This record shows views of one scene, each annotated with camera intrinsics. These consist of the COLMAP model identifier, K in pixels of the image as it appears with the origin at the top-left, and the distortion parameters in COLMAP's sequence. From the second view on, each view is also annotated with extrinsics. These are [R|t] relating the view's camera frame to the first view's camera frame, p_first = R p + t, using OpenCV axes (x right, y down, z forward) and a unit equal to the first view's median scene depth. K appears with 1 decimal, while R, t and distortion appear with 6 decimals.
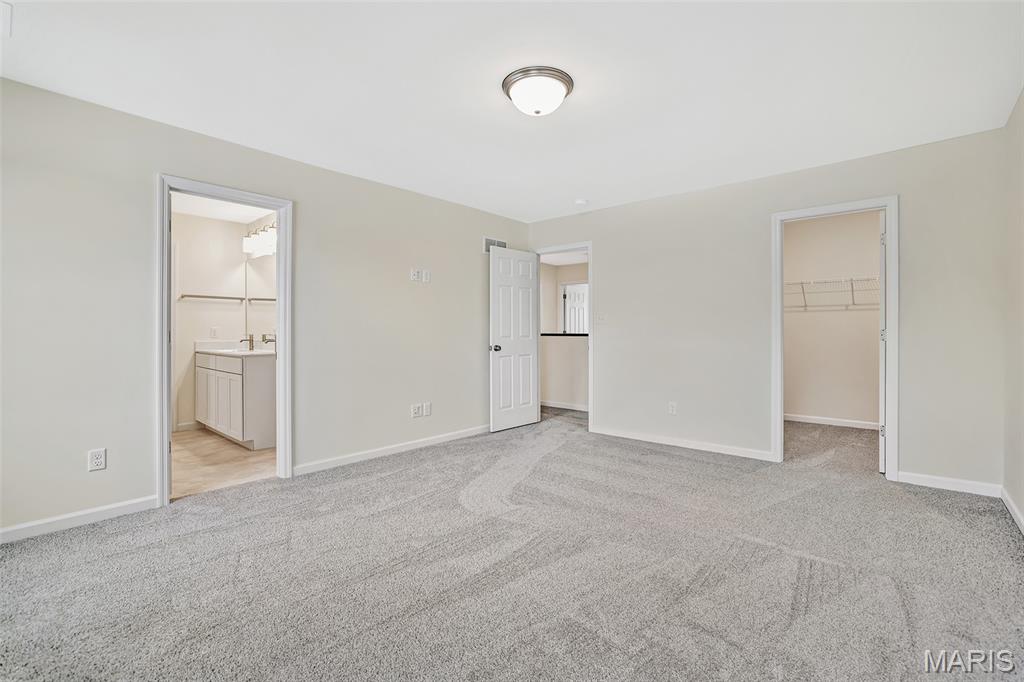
lens RADIAL K [[457.7, 0, 514.3], [0, 457.7, 336.0], [0, 0, 1]] dist [-0.010648, 0.000925]
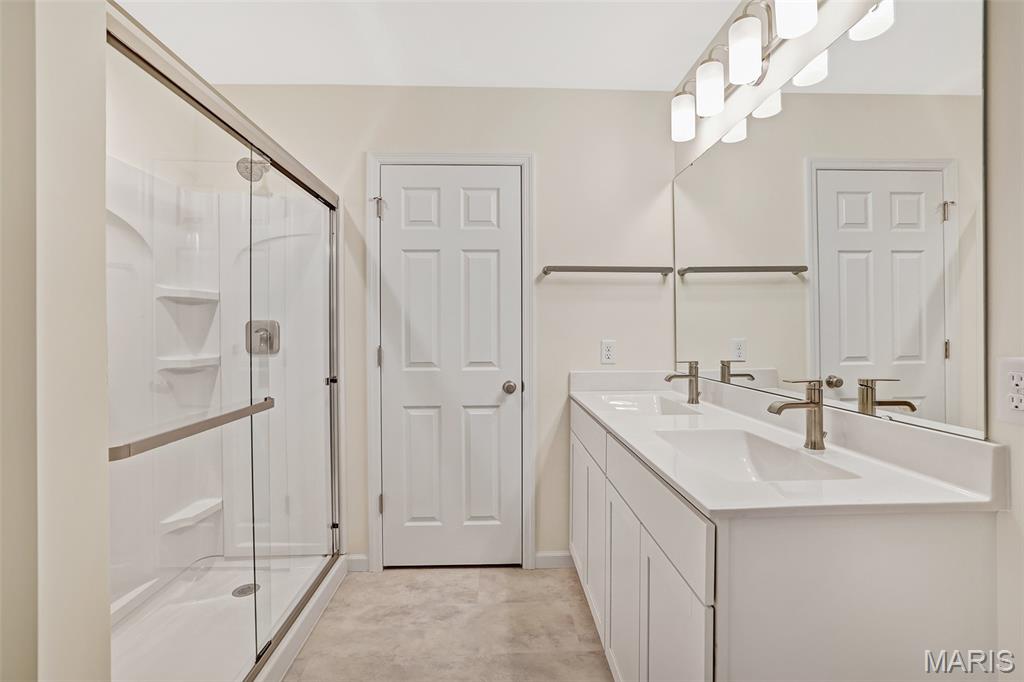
lens RADIAL K [[456.7, 0, 509.2], [0, 456.7, 339.1], [0, 0, 1]] dist [-0.042161, 0.016953]
pose [[0.678628, 0.000631, -0.734482, -0.409499], [-0.008197, 0.999944, -0.006715, -0.016122], [0.734436, 0.010577, 0.678595, 0.647093]]
